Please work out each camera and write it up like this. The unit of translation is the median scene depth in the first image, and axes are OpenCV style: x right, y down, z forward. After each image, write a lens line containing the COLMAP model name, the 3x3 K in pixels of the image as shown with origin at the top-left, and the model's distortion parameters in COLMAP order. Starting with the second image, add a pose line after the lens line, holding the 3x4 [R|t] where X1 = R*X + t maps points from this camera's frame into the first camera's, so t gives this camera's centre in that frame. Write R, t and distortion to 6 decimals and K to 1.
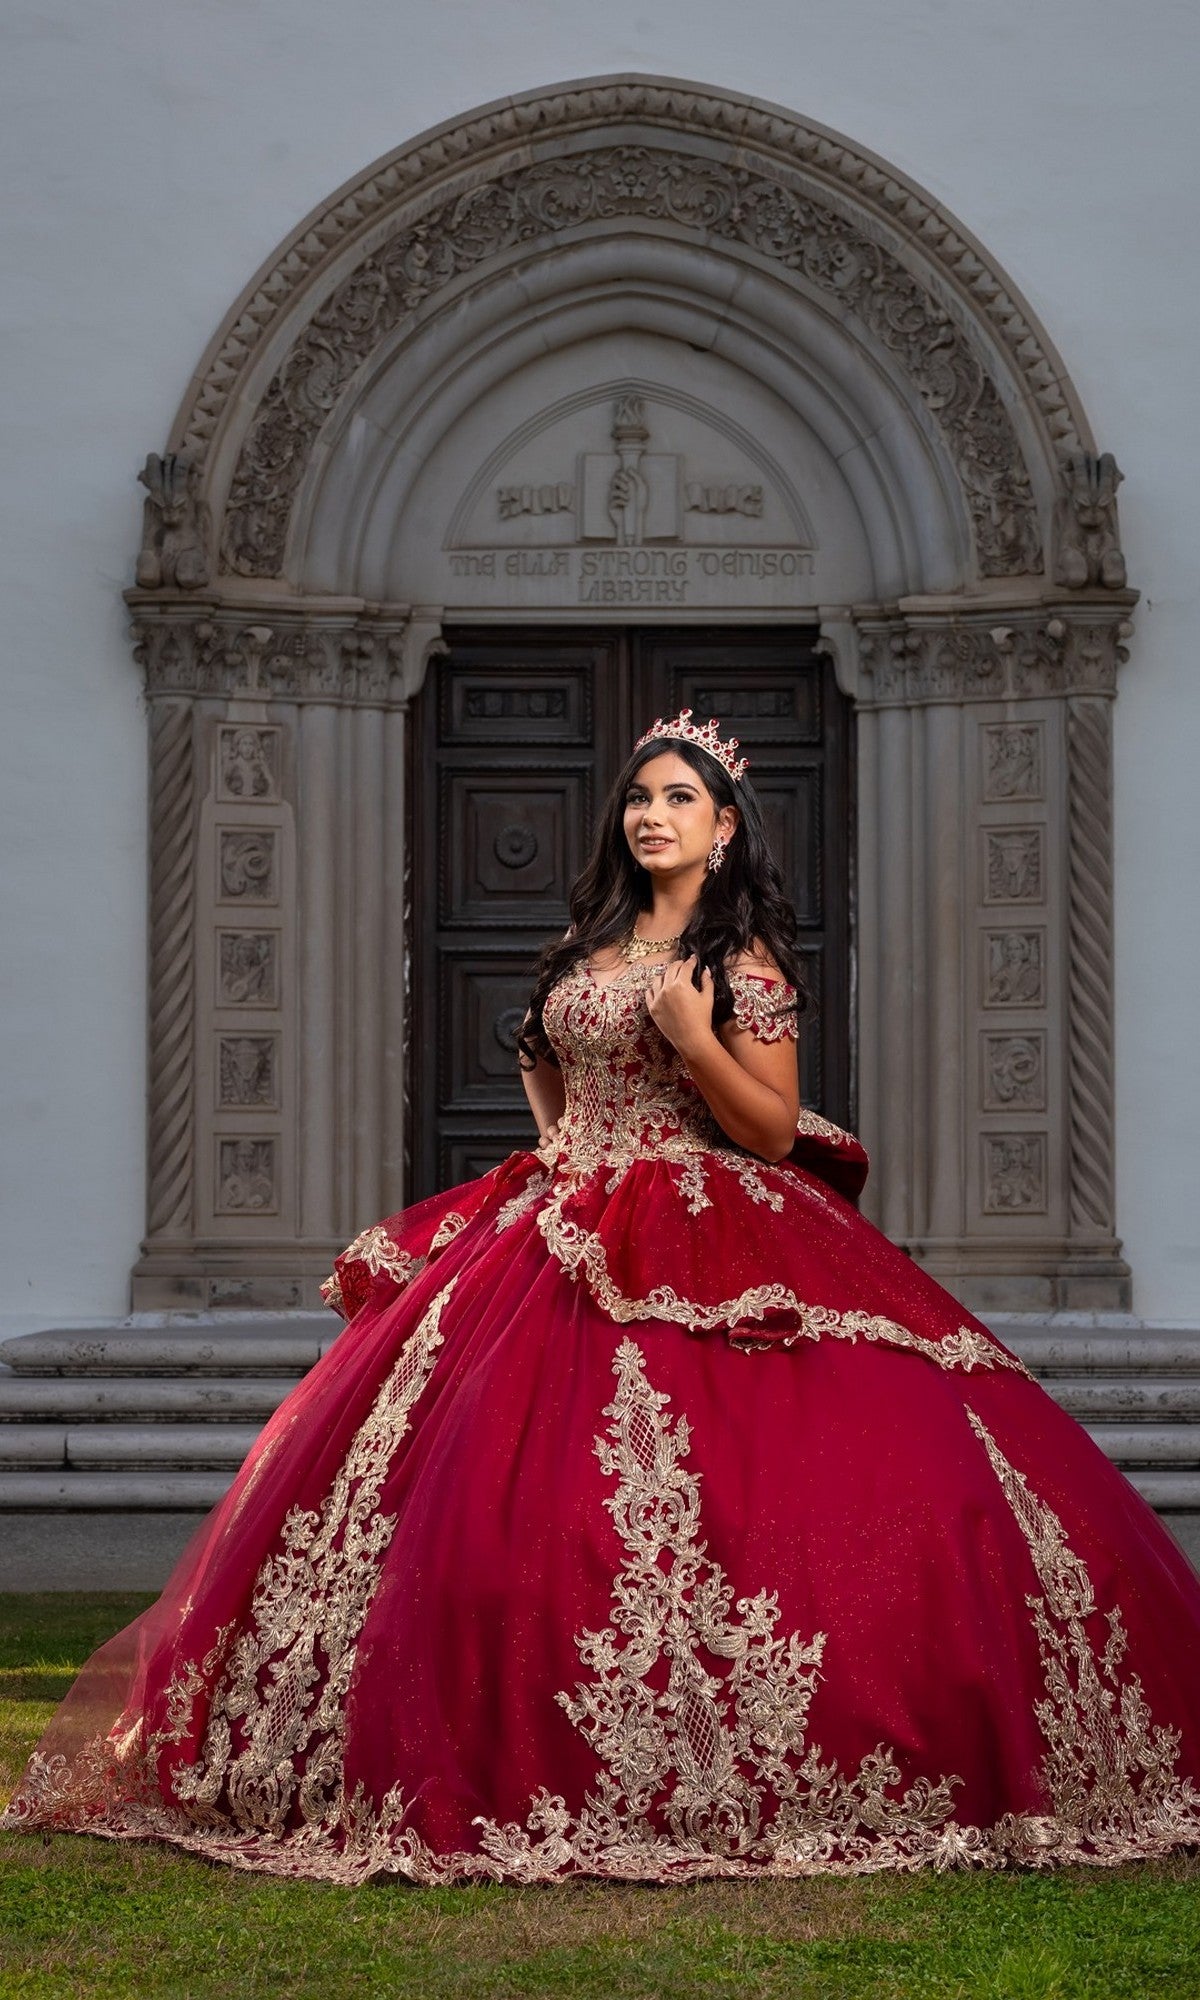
lens RADIAL K [[5070.1, 0, 603.2], [0, 5070.1, 958.7], [0, 0, 1]] dist [-0.021000, 0.337876]
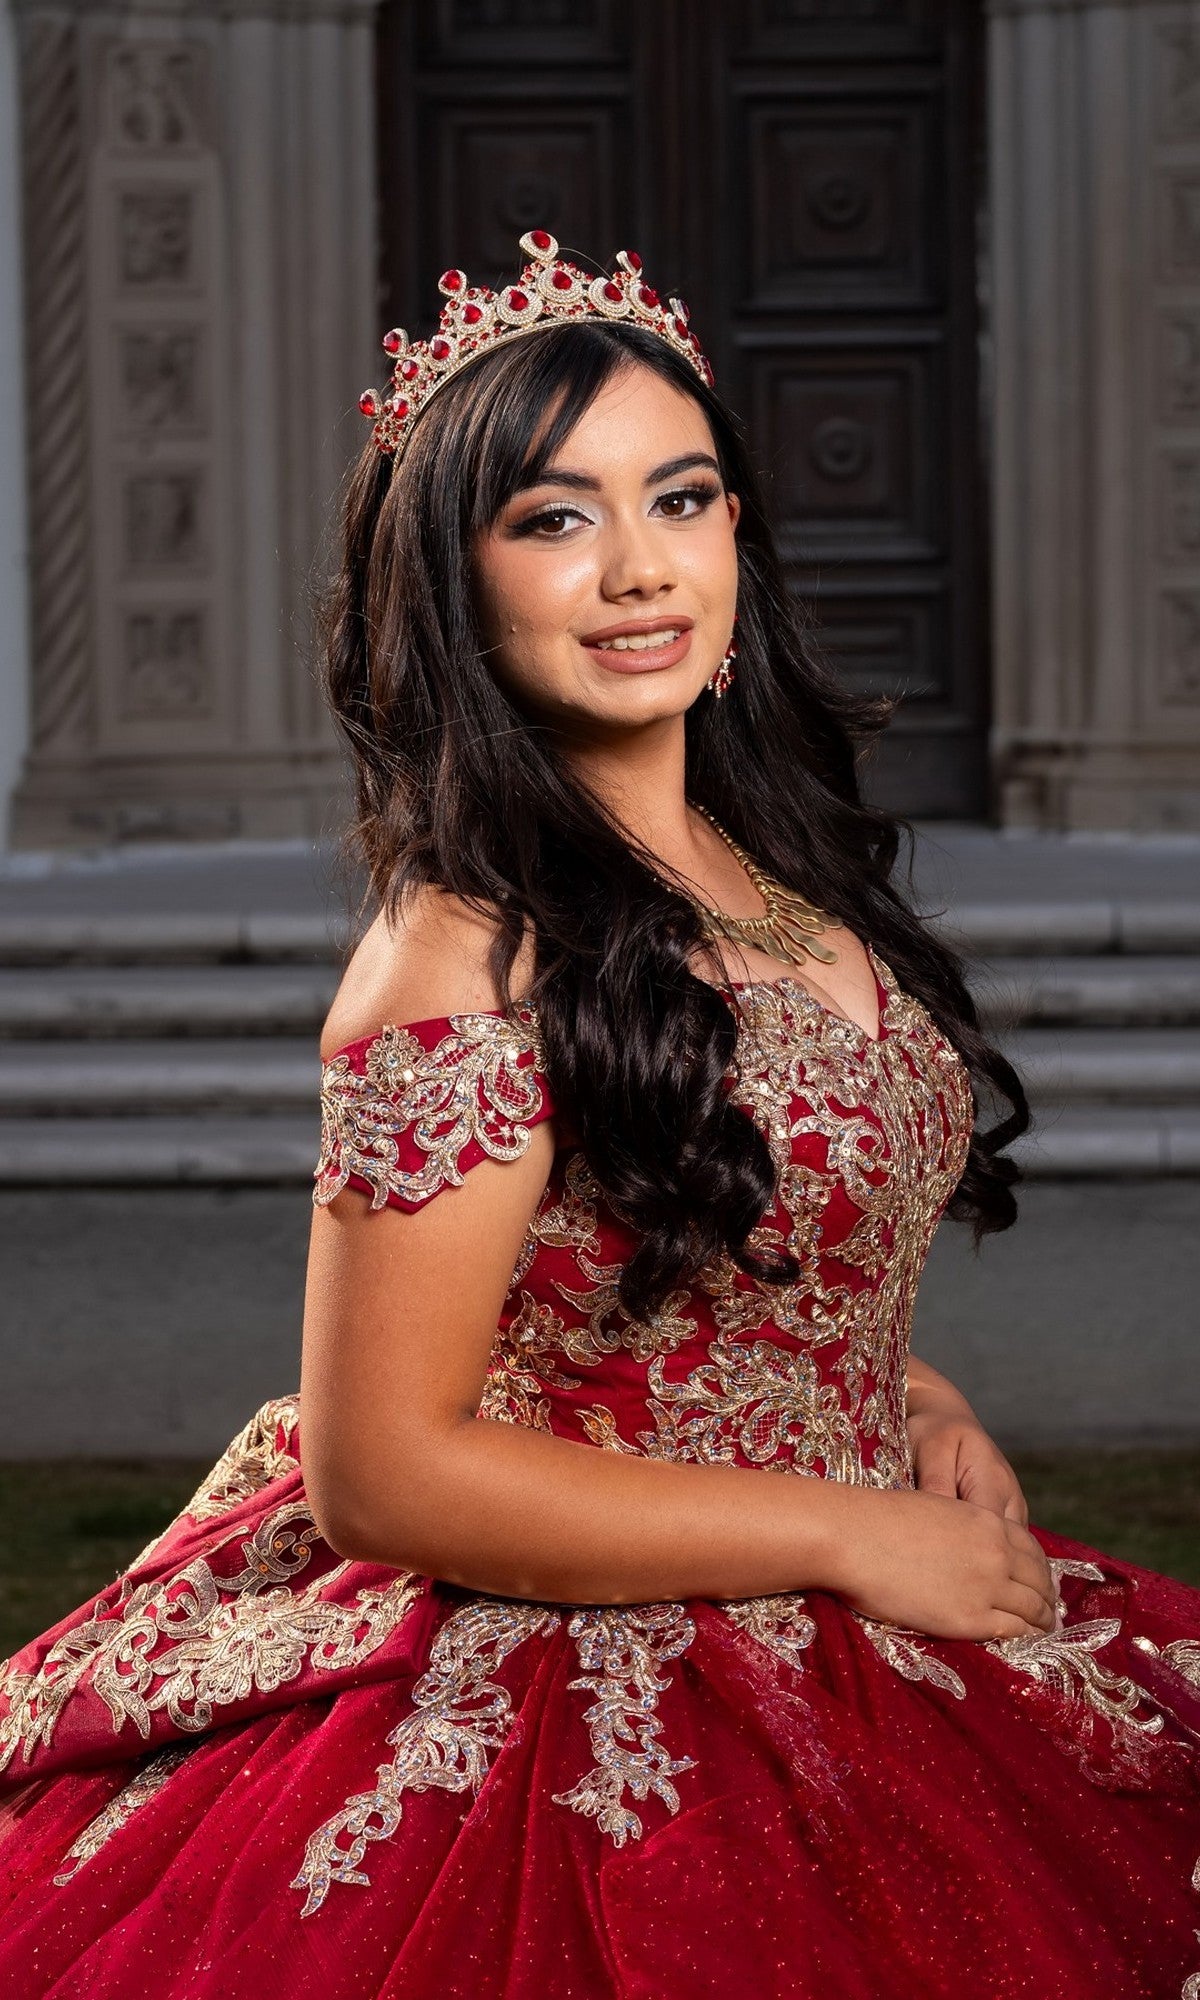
lens RADIAL K [[5294.3, 0, 668.0], [0, 5294.3, 995.1], [0, 0, 1]] dist [-0.158512, 1.172094]
pose [[0.999834, -0.011194, -0.014354, 0.013407], [0.013118, 0.989804, 0.141828, -0.017451], [0.012620, -0.141993, 0.989787, 0.230113]]
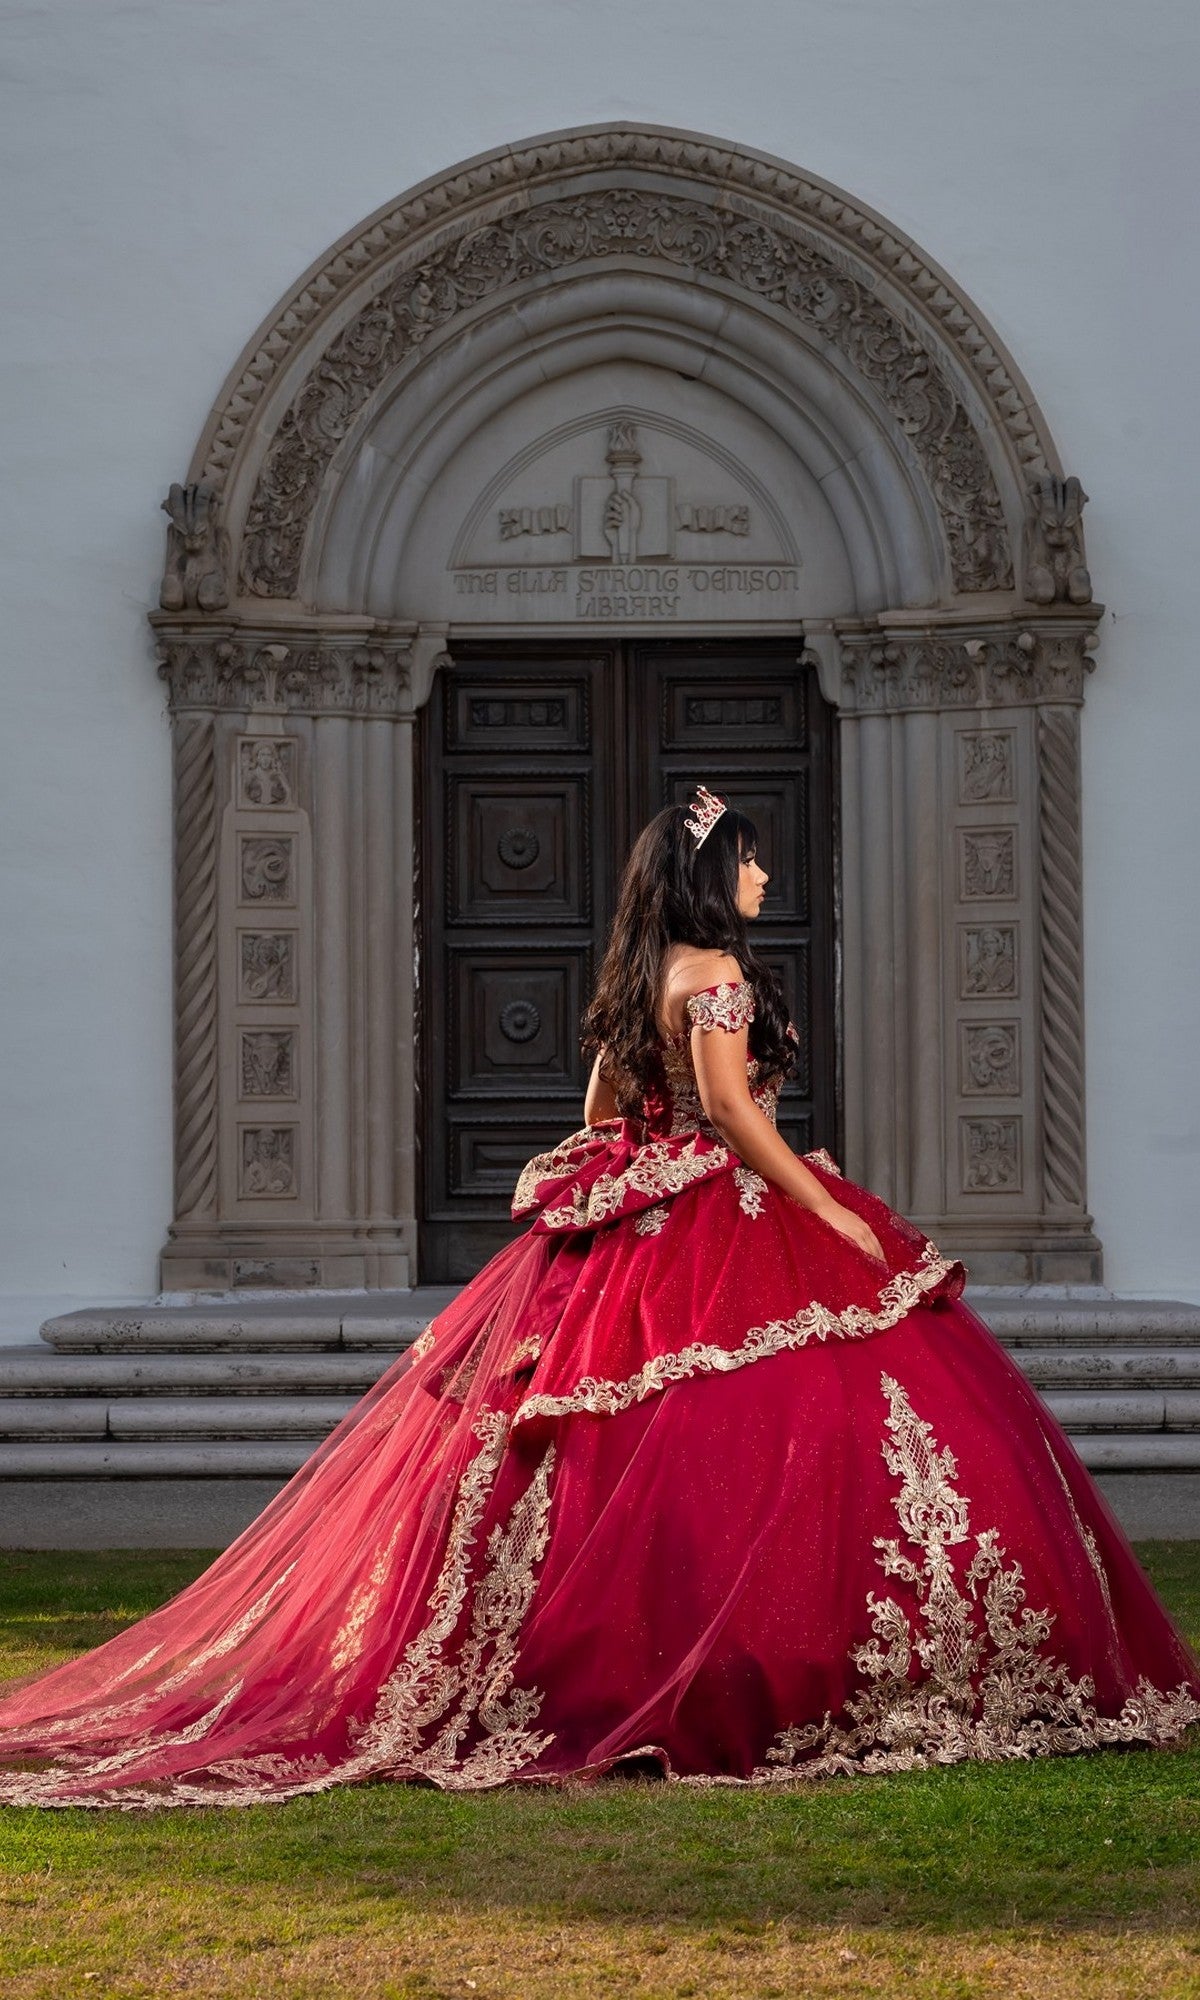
lens RADIAL K [[5245.0, 0, 596.0], [0, 5245.0, 851.4], [0, 0, 1]] dist [0.004046, 0.086342]
pose [[0.999970, -0.007710, 0.001224, -0.002512], [0.007724, 0.999900, -0.011827, -0.008670], [-0.001132, 0.011836, 0.999929, -0.097880]]
